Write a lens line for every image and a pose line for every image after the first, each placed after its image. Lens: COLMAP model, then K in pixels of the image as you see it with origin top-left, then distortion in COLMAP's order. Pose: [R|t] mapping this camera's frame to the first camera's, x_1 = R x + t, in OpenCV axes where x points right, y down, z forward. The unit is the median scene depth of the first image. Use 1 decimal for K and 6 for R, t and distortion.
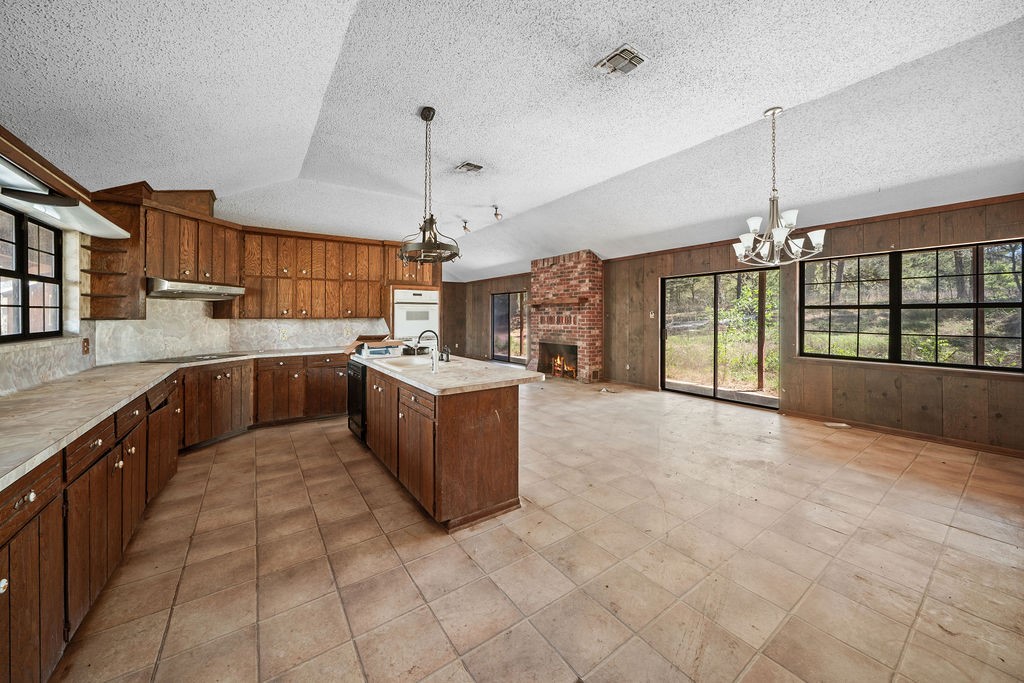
lens RADIAL K [[362.8, 0, 500.6], [0, 362.8, 319.2], [0, 0, 1]] dist [-0.000153, -0.000035]
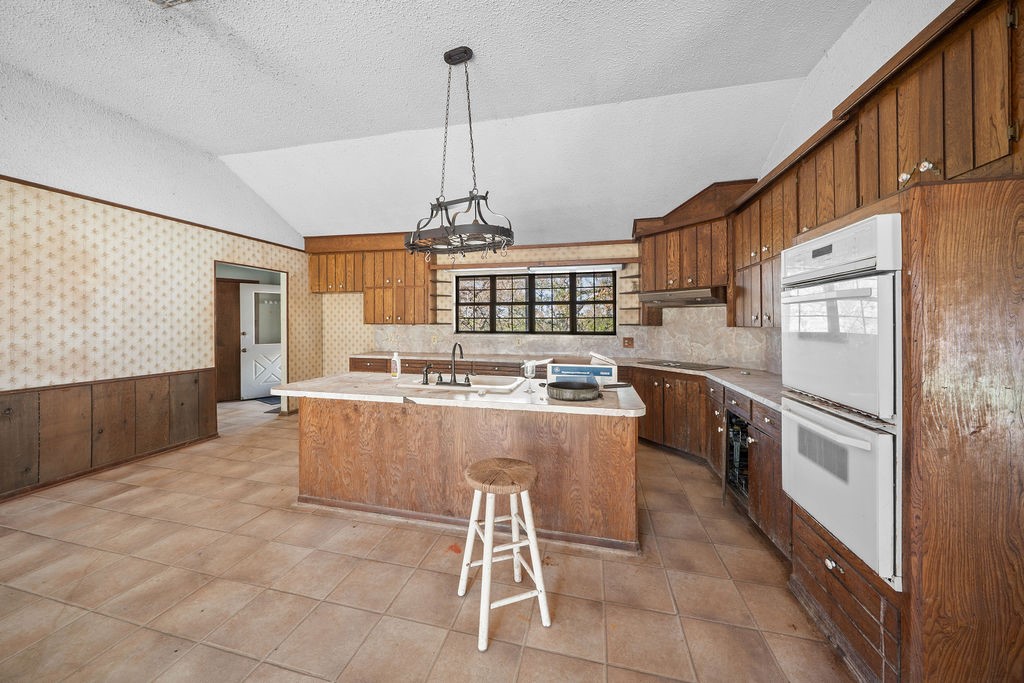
lens RADIAL K [[362.8, 0, 500.6], [0, 362.8, 319.2], [0, 0, 1]] dist [-0.000153, -0.000035]
pose [[-0.746348, -0.002580, -0.665550, 0.217688], [-0.003477, 0.999994, 0.000024, -0.019411], [0.665546, 0.002332, -0.746353, 1.506616]]
